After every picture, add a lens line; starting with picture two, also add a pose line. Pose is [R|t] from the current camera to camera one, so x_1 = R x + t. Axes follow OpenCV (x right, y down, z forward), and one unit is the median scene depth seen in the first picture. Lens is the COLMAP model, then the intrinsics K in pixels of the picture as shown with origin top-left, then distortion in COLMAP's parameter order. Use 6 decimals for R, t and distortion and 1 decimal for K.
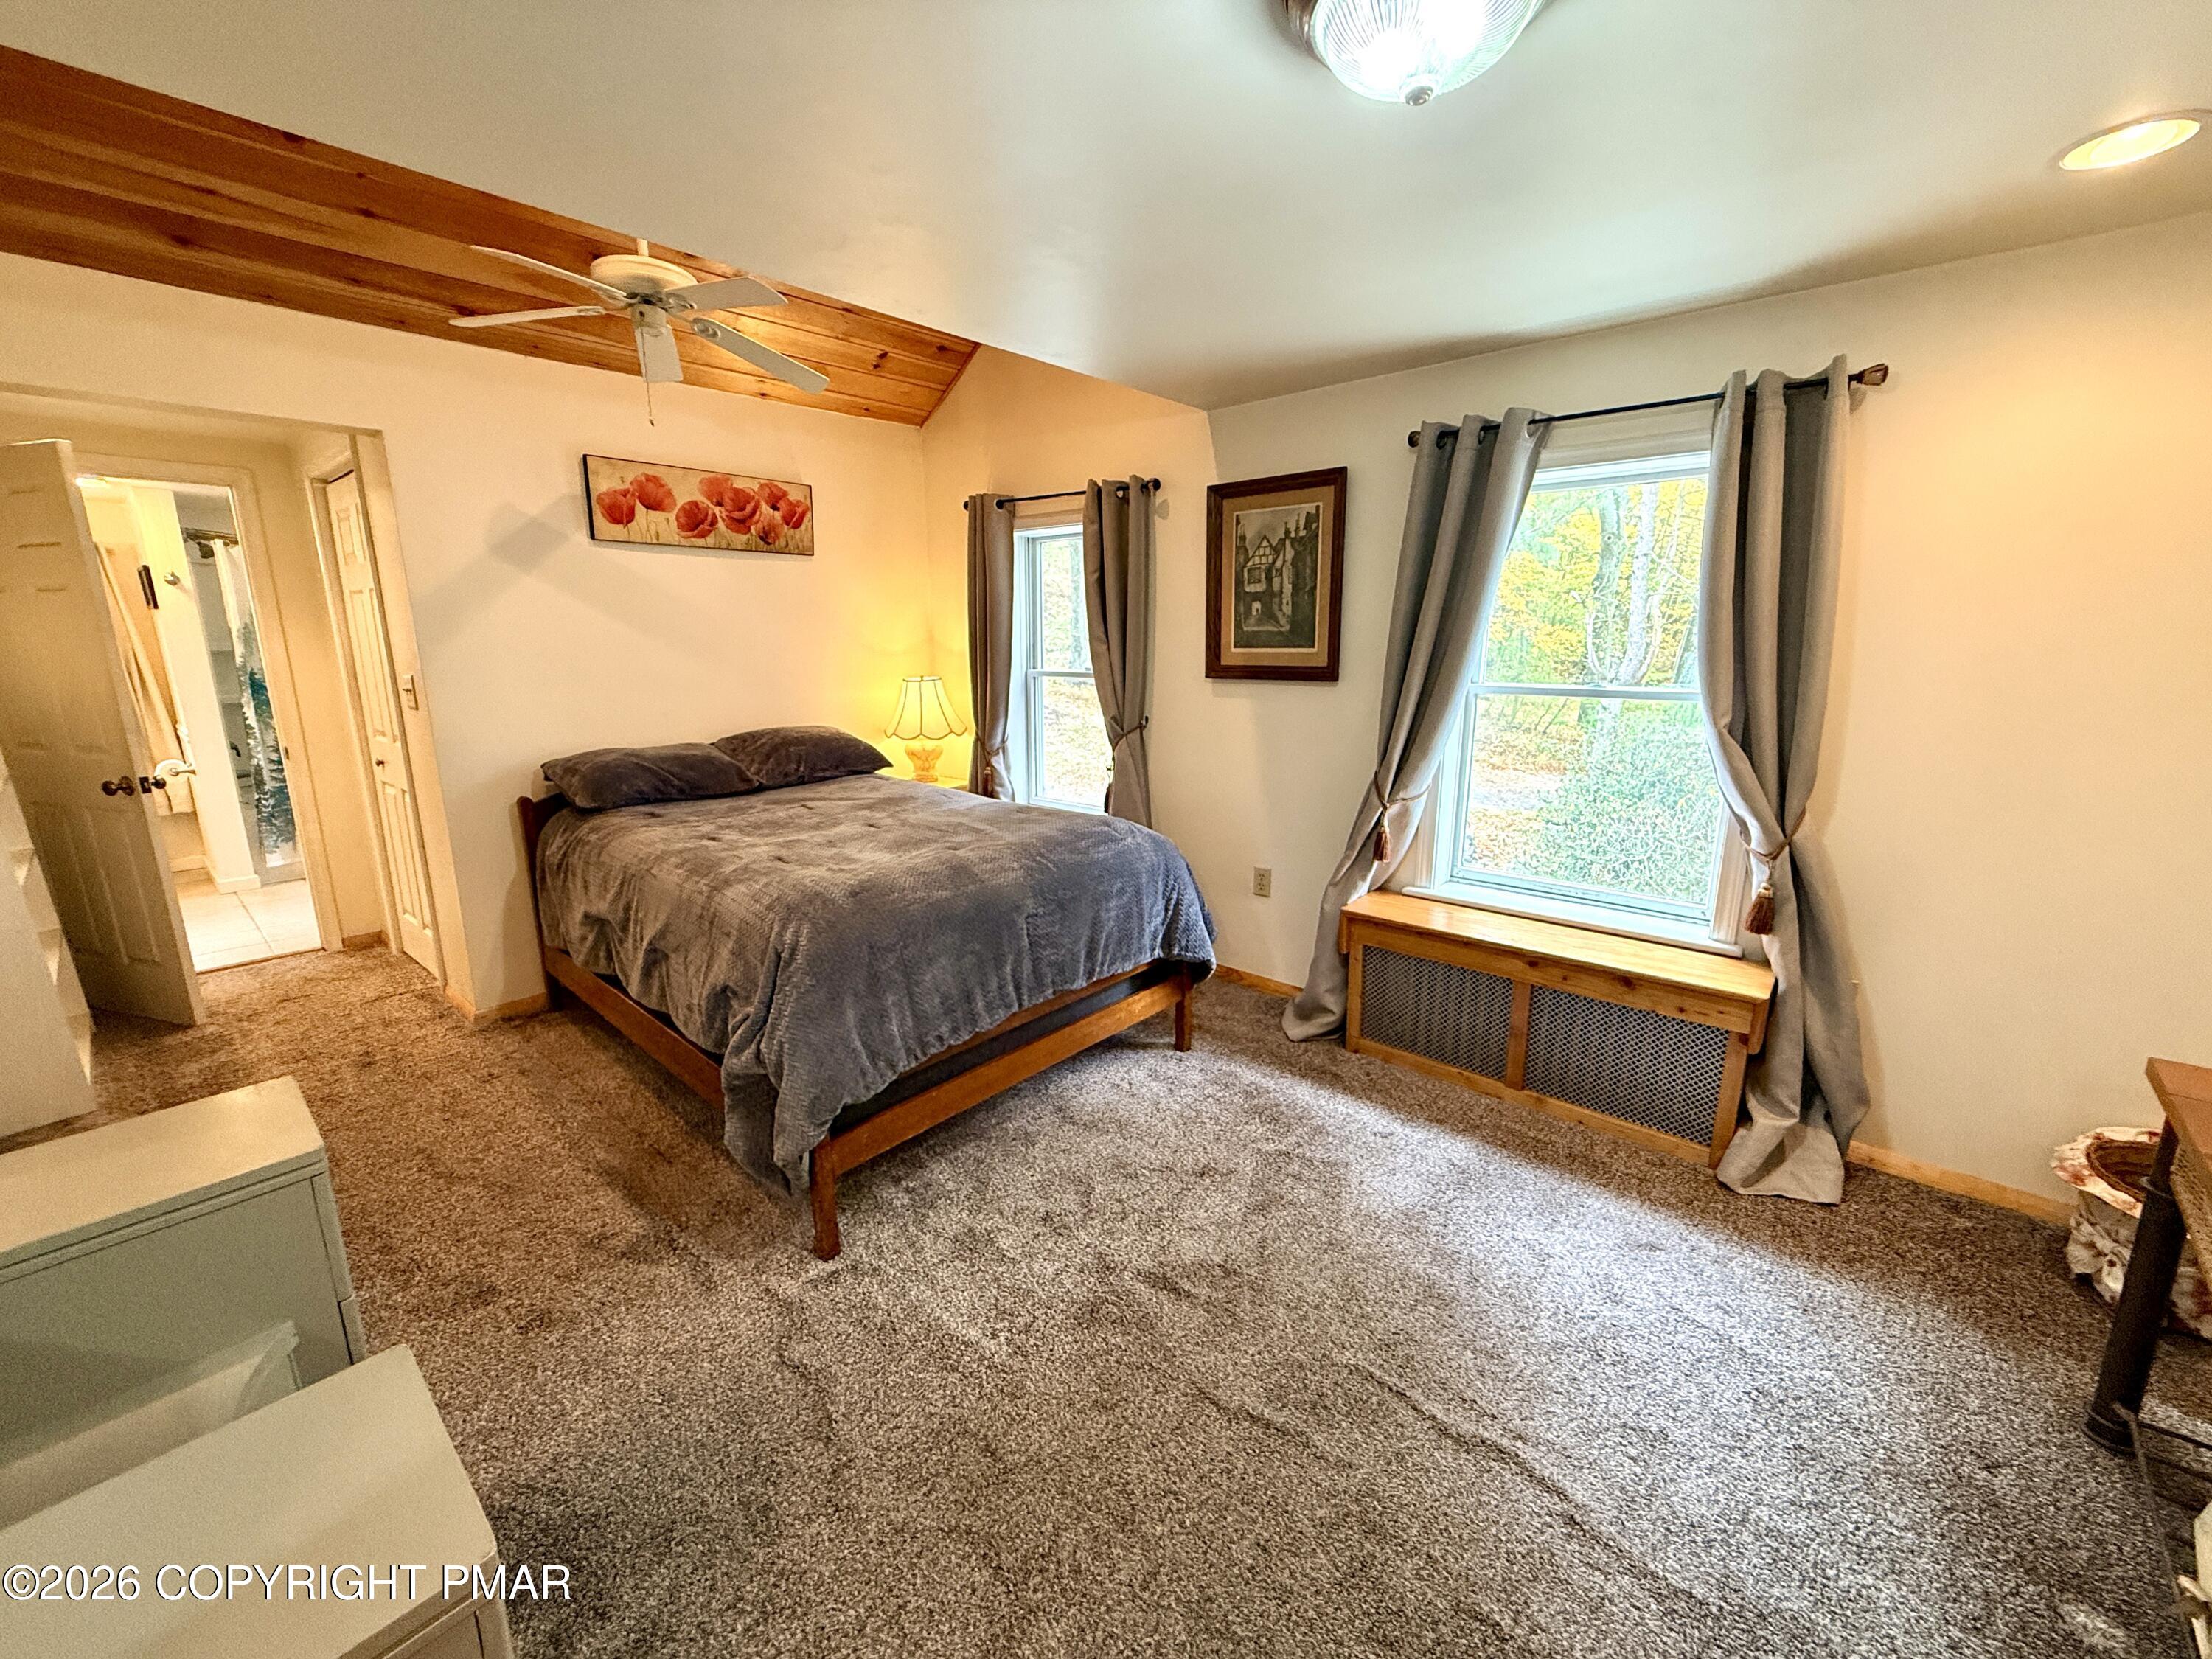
lens RADIAL K [[874.6, 0, 1092.4], [0, 874.6, 830.5], [0, 0, 1]] dist [0.001880, -0.000816]
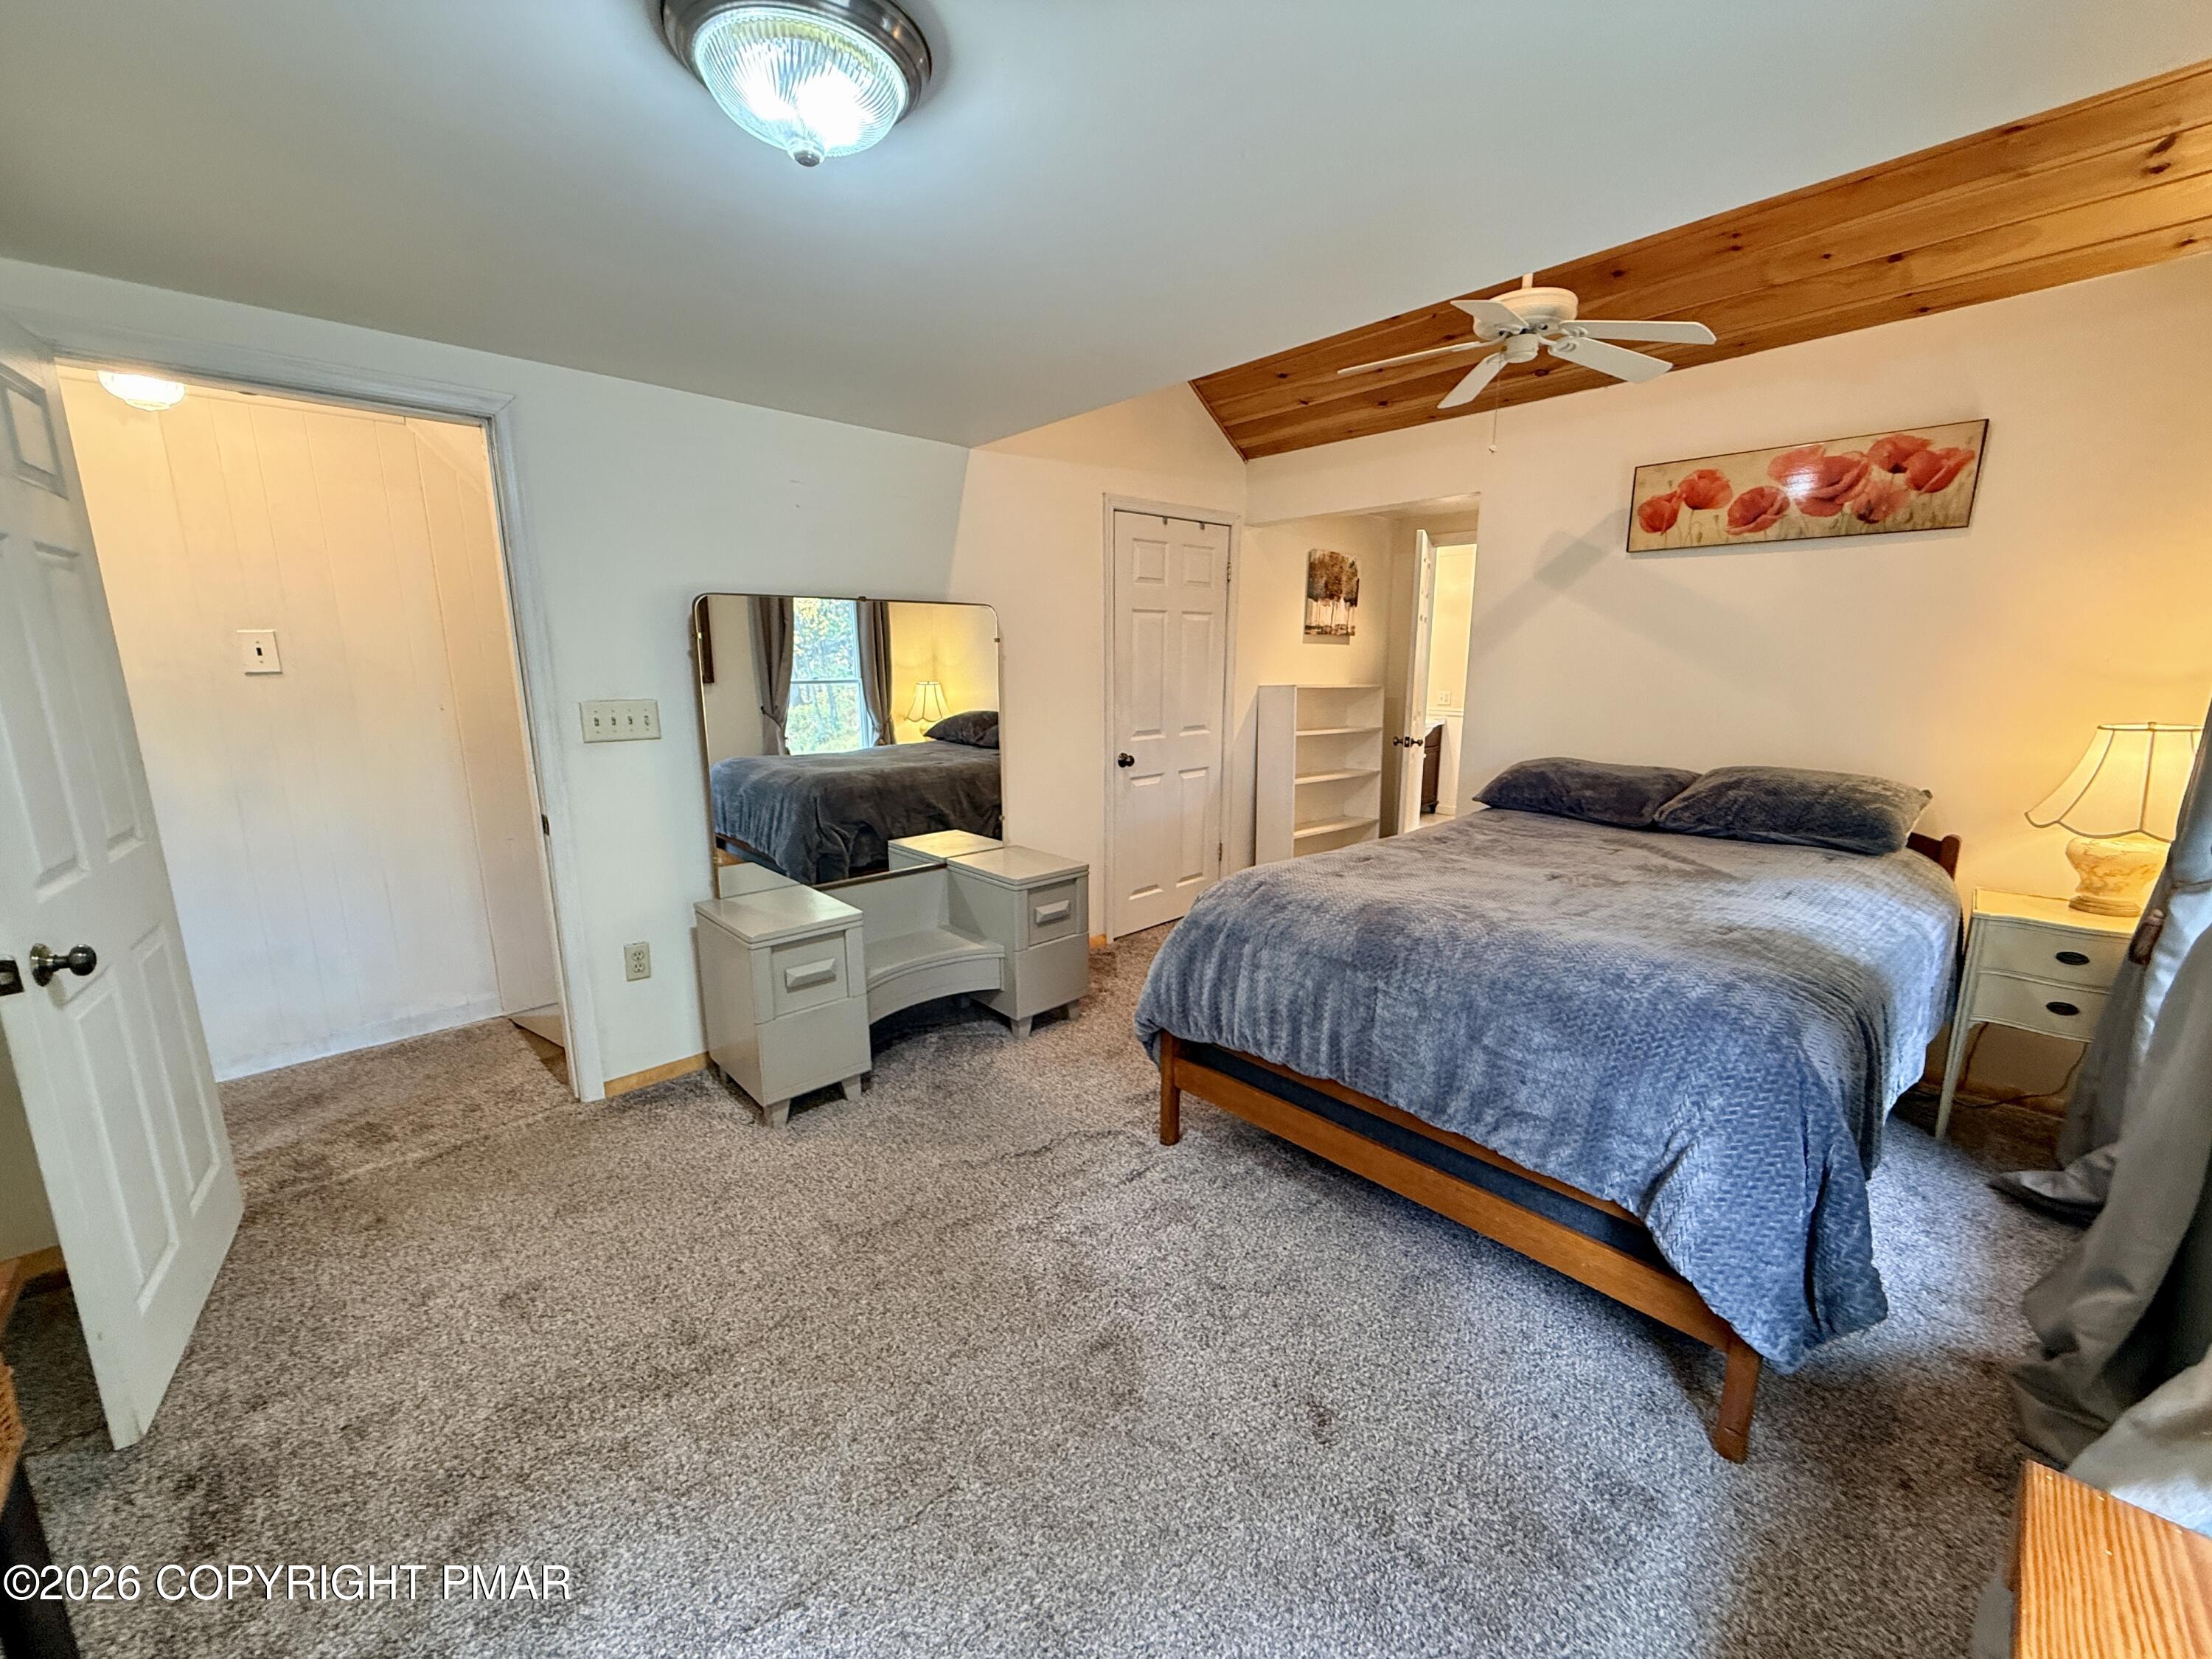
lens RADIAL K [[874.6, 0, 1098.4], [0, 874.6, 827.3], [0, 0, 1]] dist [0.001880, -0.000816]
pose [[-0.100298, 0.202792, -0.974072, 0.743284], [-0.211426, 0.952305, 0.220031, -0.178079], [0.972234, 0.228013, -0.052639, 0.761488]]
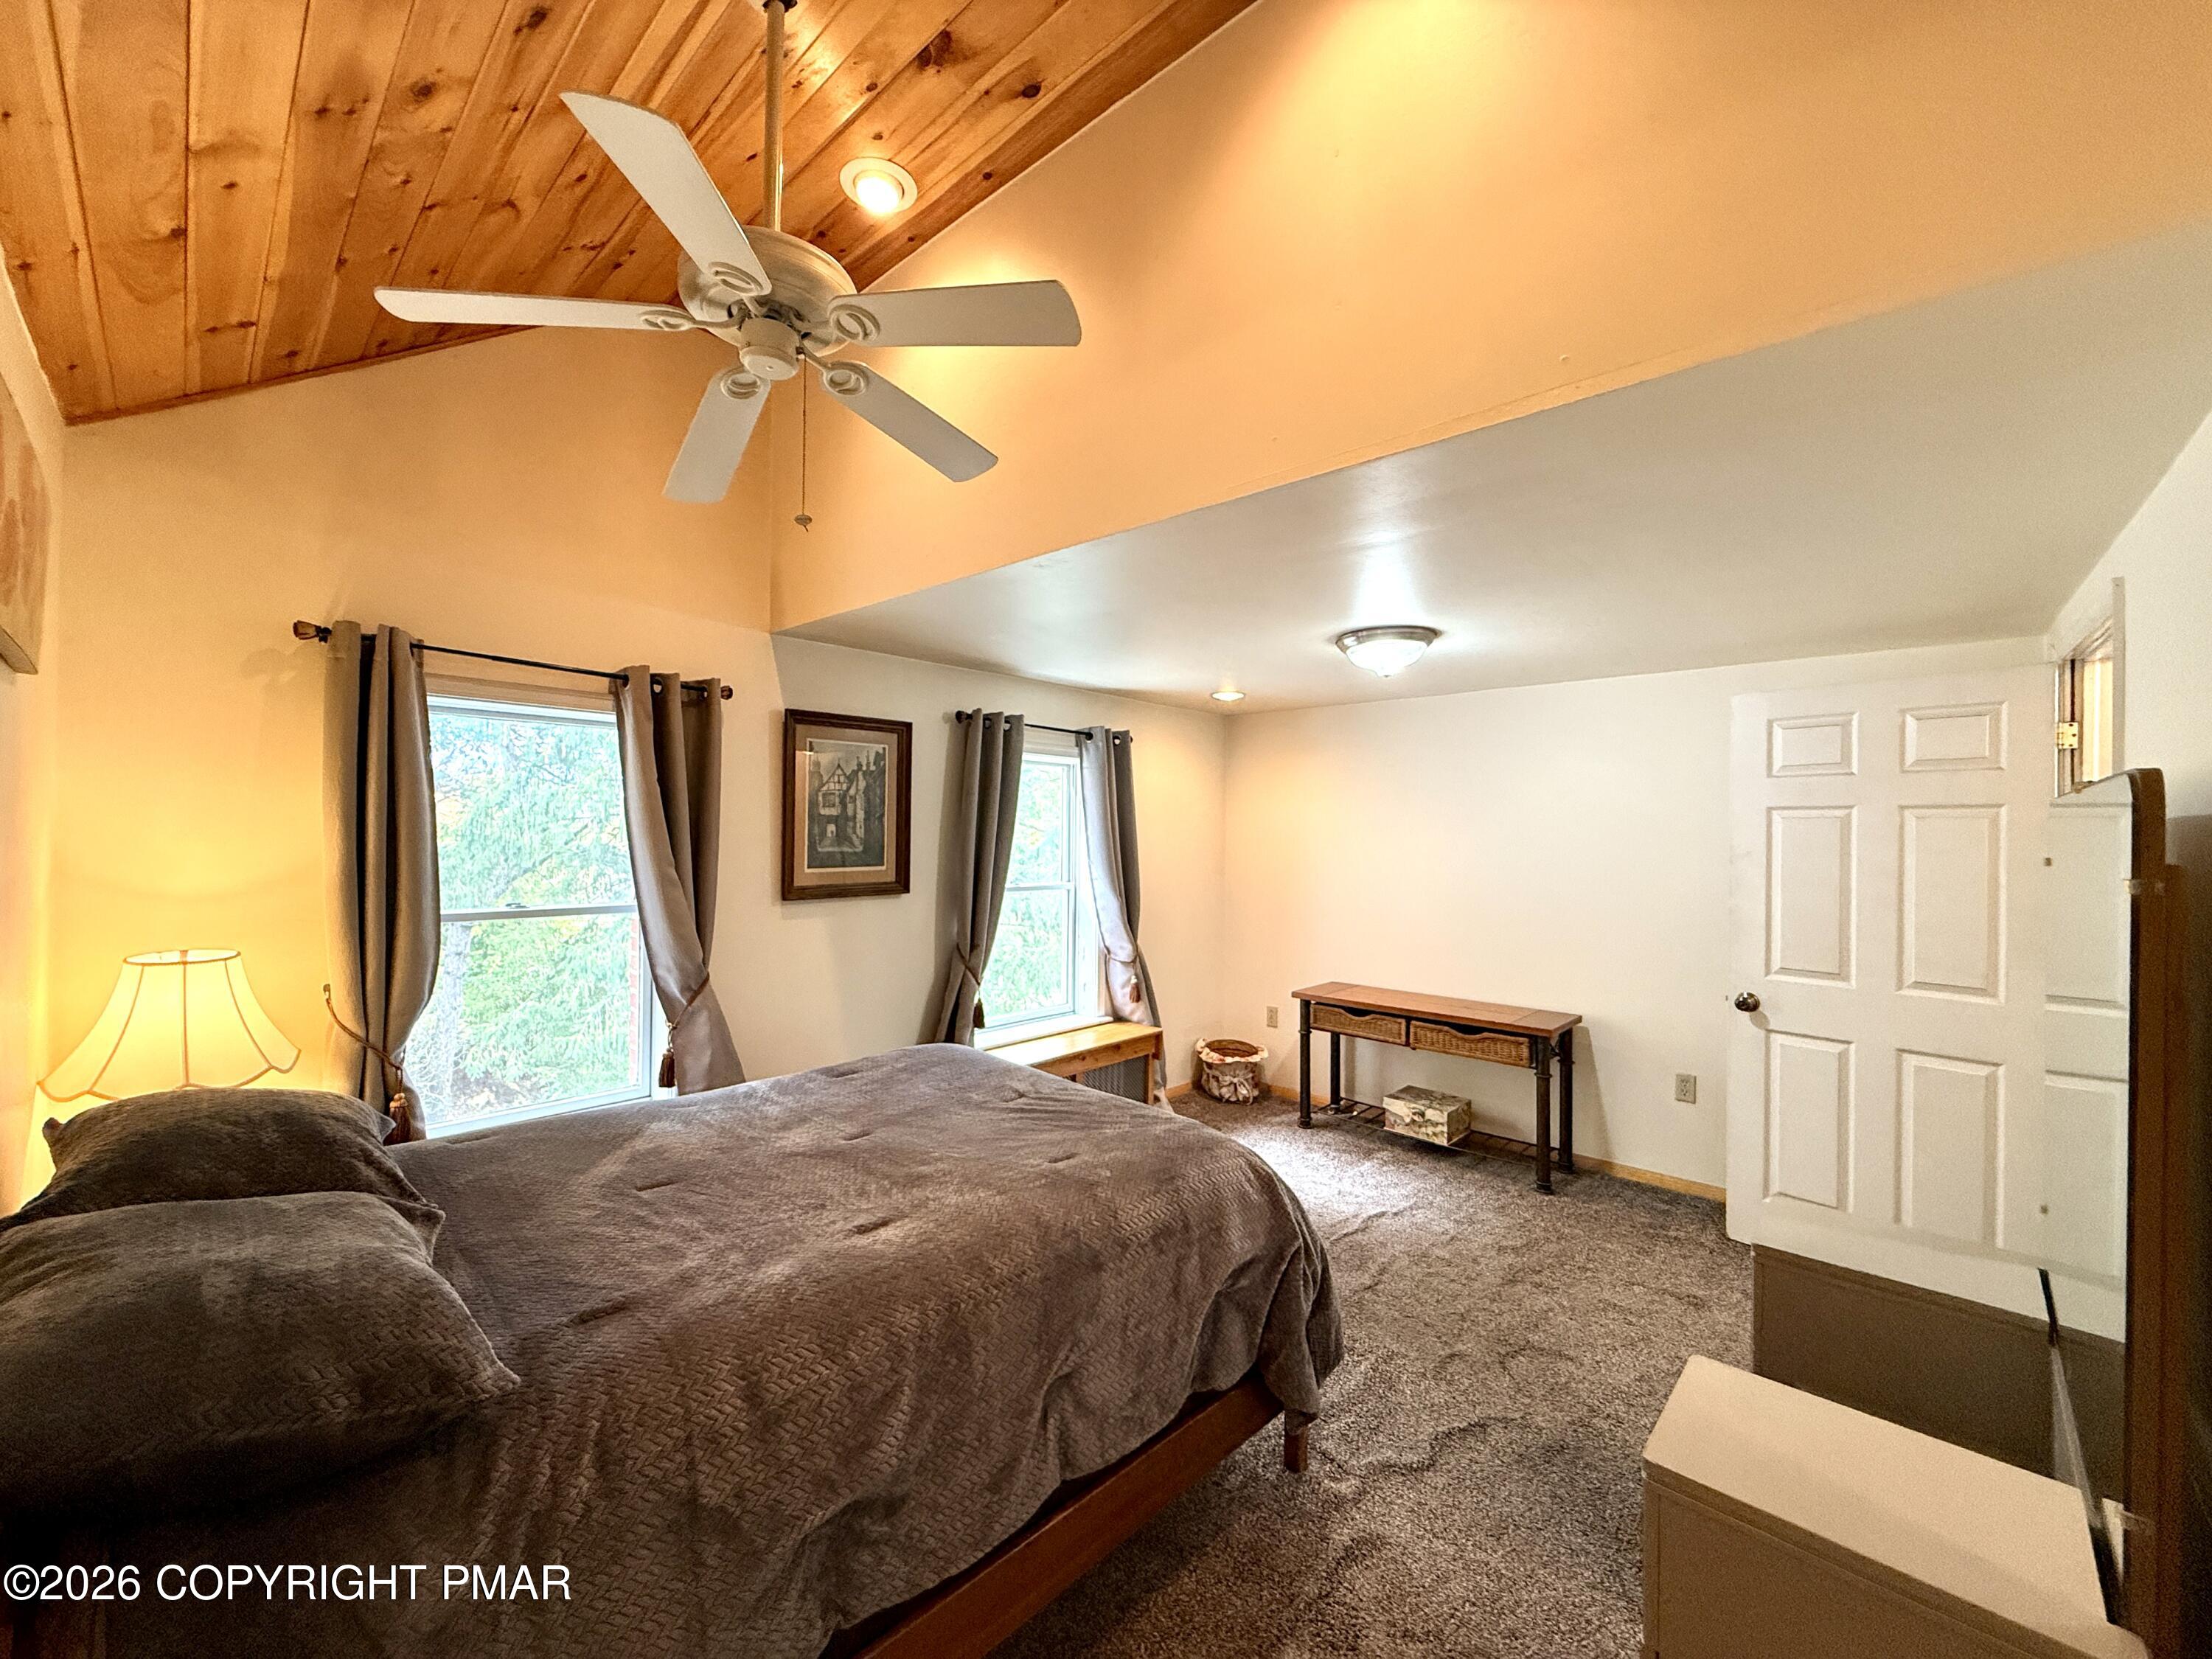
lens RADIAL K [[874.6, 0, 1107.6], [0, 874.6, 832.1], [0, 0, 1]] dist [0.001880, -0.000816]
pose [[0.025899, 0.010339, 0.999611, -0.823941], [0.211107, 0.977339, -0.015578, -0.163266], [-0.977120, 0.211428, 0.023130, 0.641837]]
